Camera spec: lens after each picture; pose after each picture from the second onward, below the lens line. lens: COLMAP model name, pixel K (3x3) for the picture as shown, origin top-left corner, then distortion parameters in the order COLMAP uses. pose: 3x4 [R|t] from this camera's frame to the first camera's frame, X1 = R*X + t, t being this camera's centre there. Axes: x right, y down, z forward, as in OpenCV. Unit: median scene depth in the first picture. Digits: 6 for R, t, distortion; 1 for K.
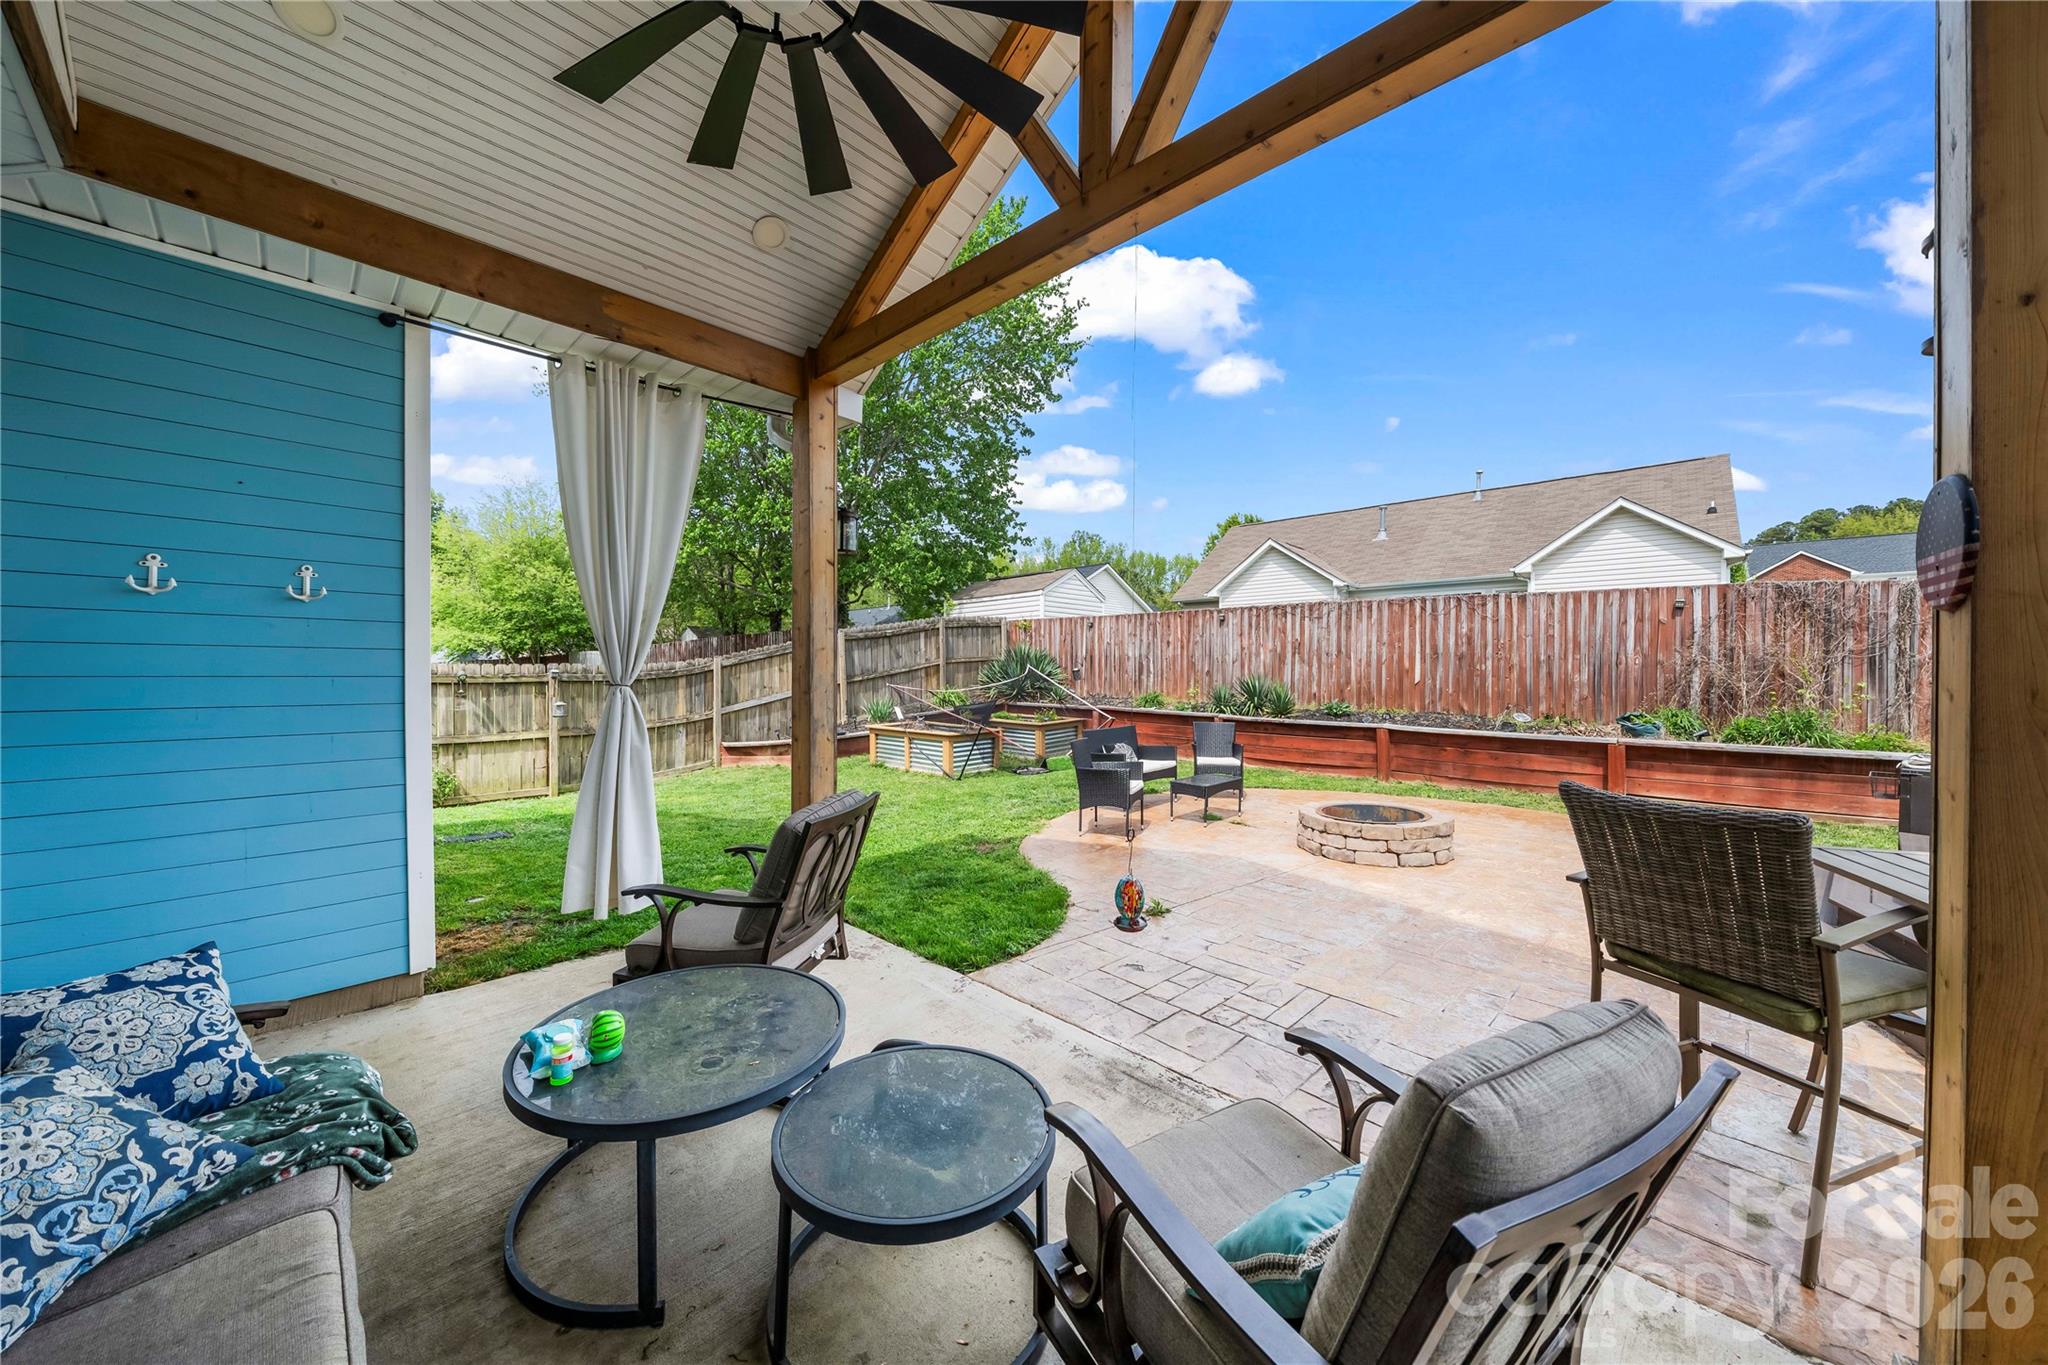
lens RADIAL K [[691.0, 0, 1012.5], [0, 691.0, 681.9], [0, 0, 1]] dist [-0.003976, -0.000190]
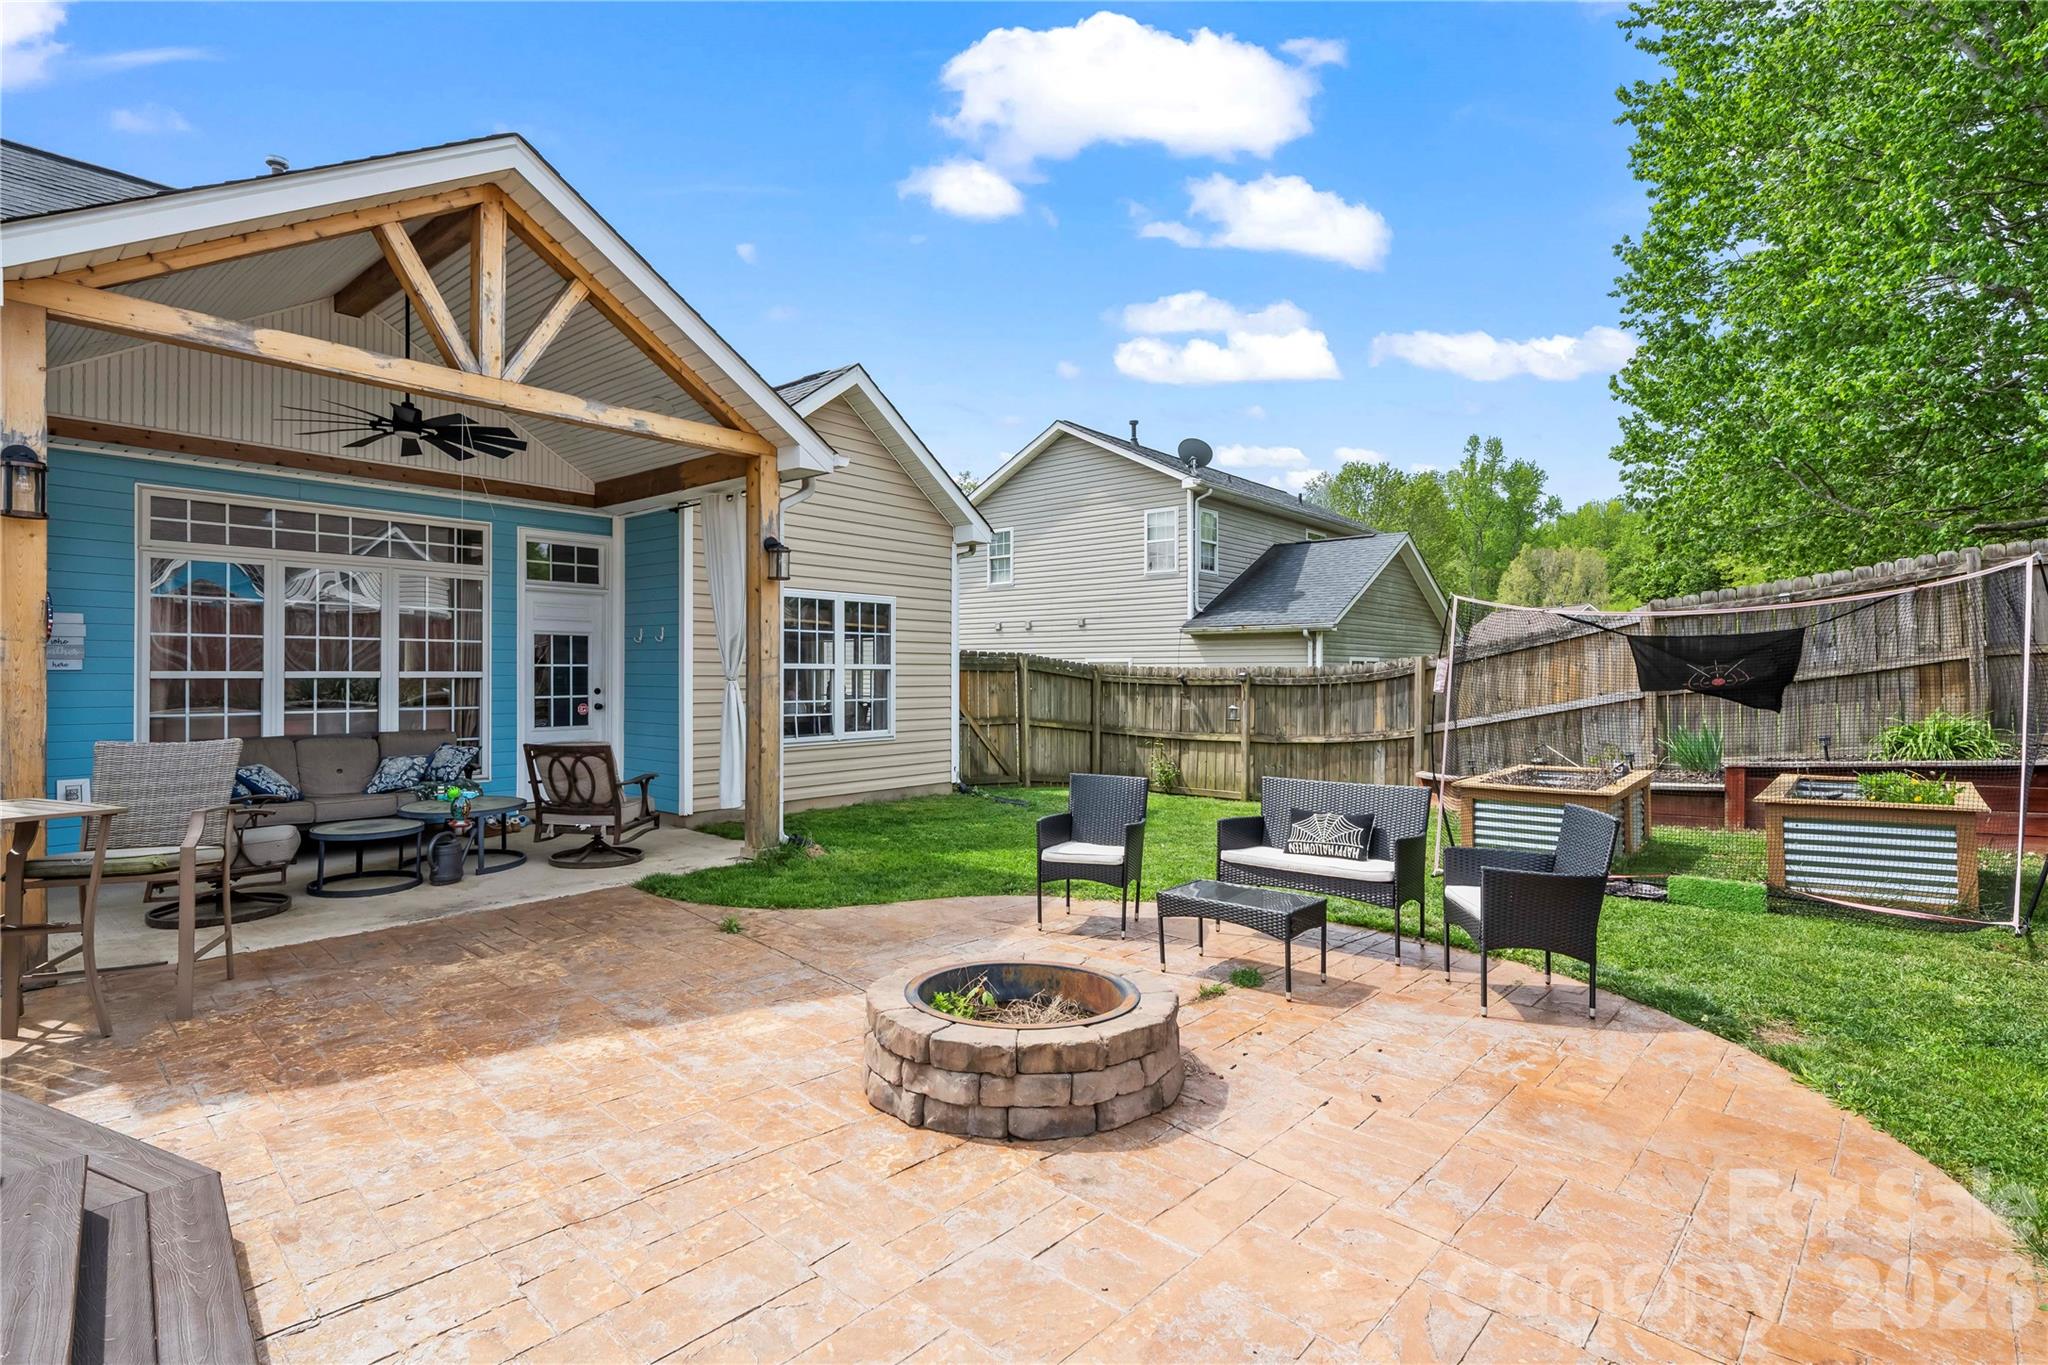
lens RADIAL K [[1004.1, 0, 1007.6], [0, 1004.1, 661.1], [0, 0, 1]] dist [0.003188, 0.001003]
pose [[0.048982, -0.014078, -0.998700, 0.692995], [-0.017400, 0.999737, -0.014946, -0.006167], [0.998648, 0.018109, 0.048725, 0.570421]]
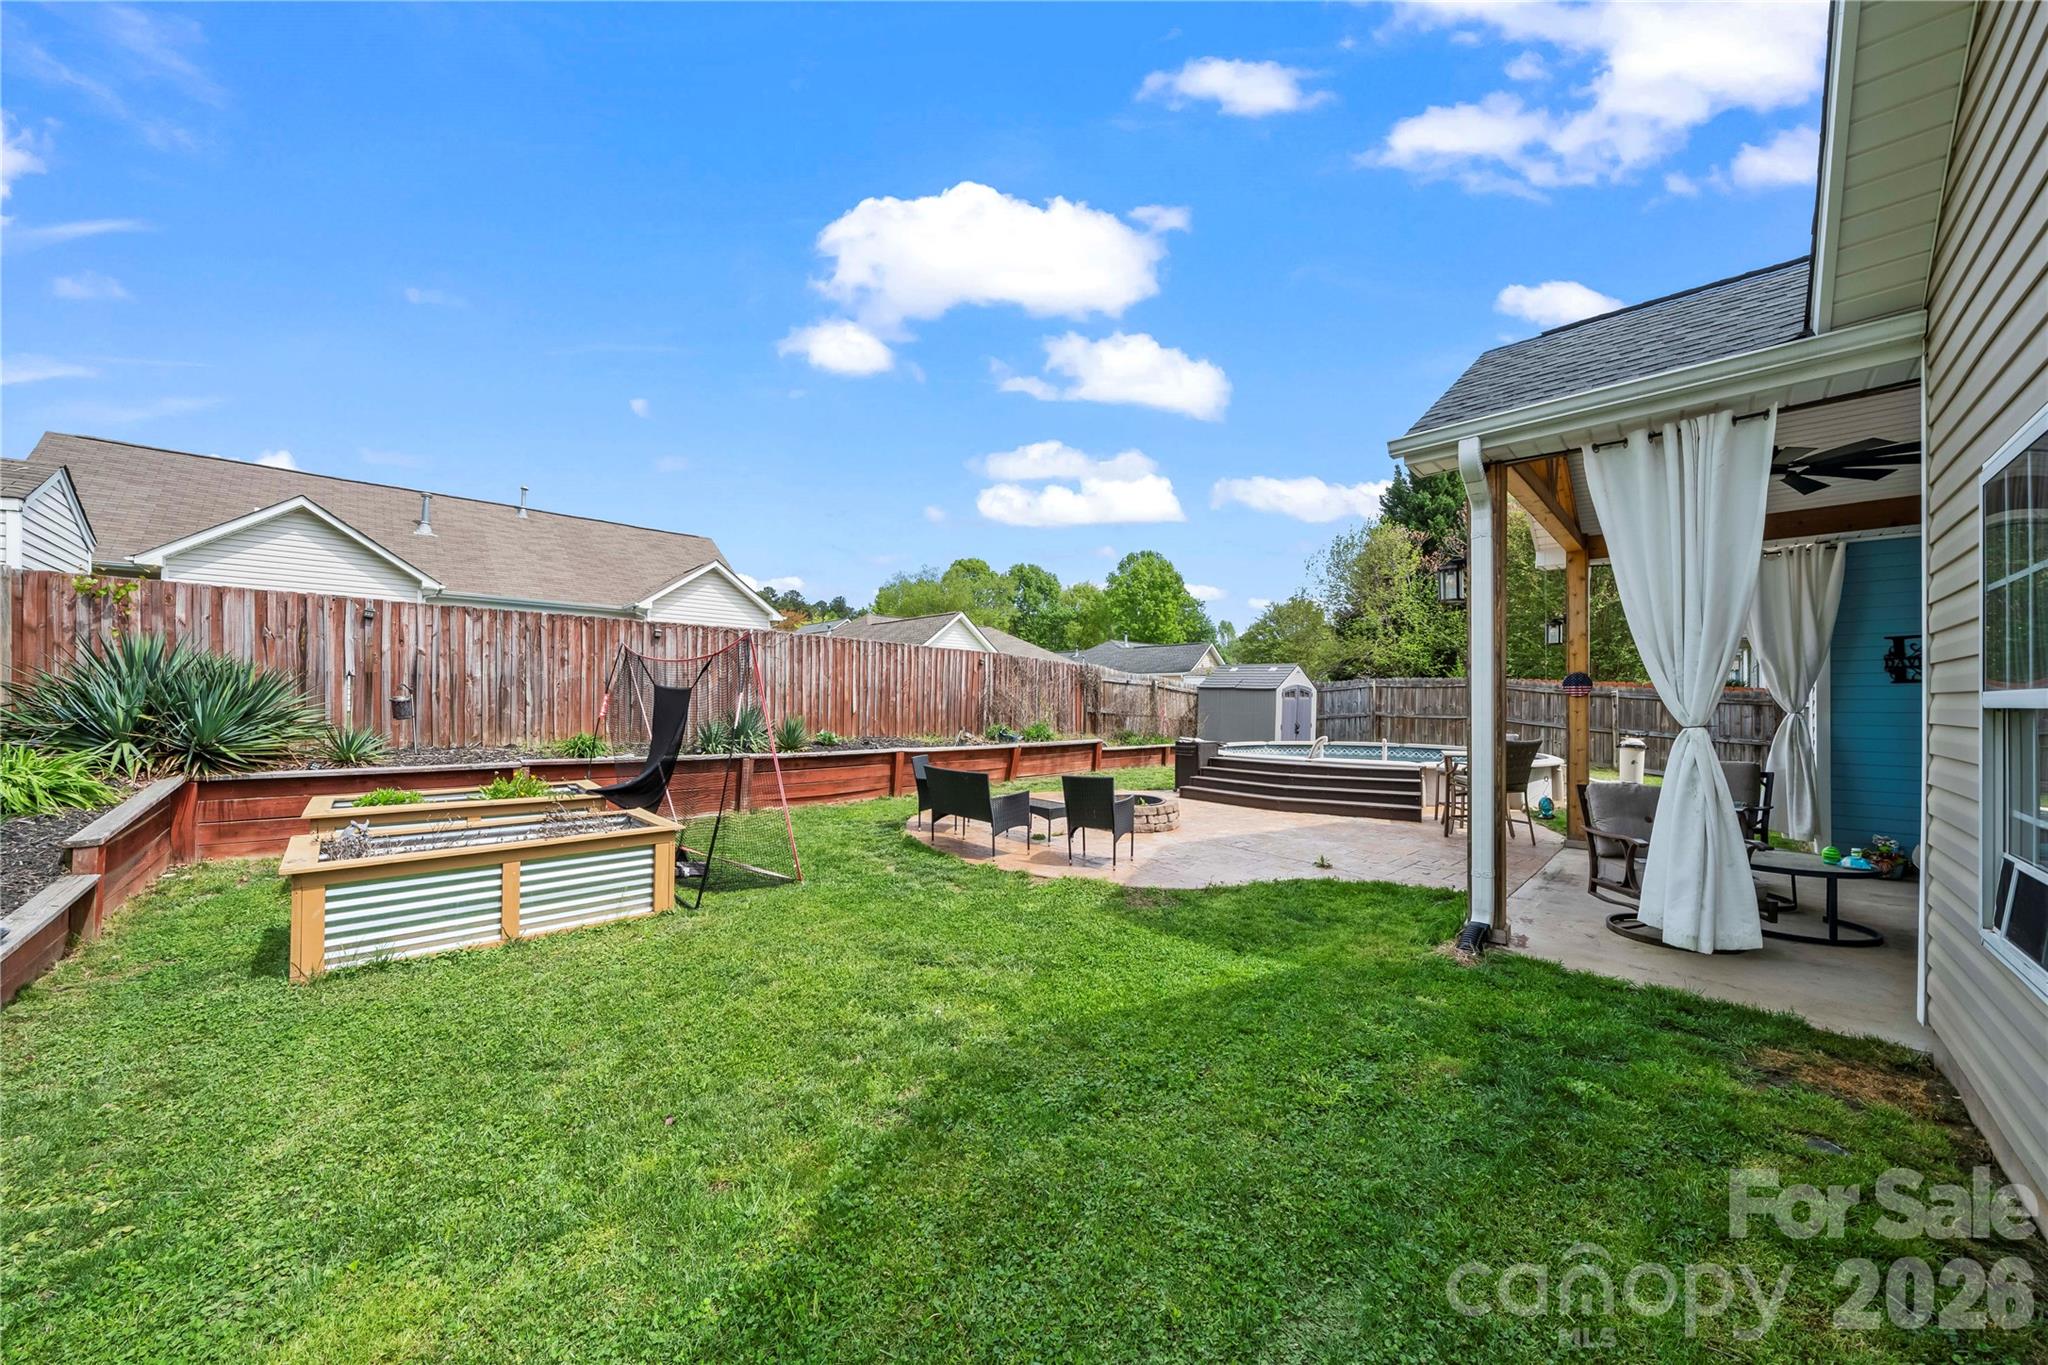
lens RADIAL K [[691.0, 0, 1024.4], [0, 691.0, 694.5], [0, 0, 1]] dist [-0.003976, -0.000190]
pose [[0.038310, 0.007769, 0.999236, -0.585859], [0.011234, 0.999903, -0.008205, -0.016723], [-0.999203, 0.011540, 0.038219, 0.698786]]
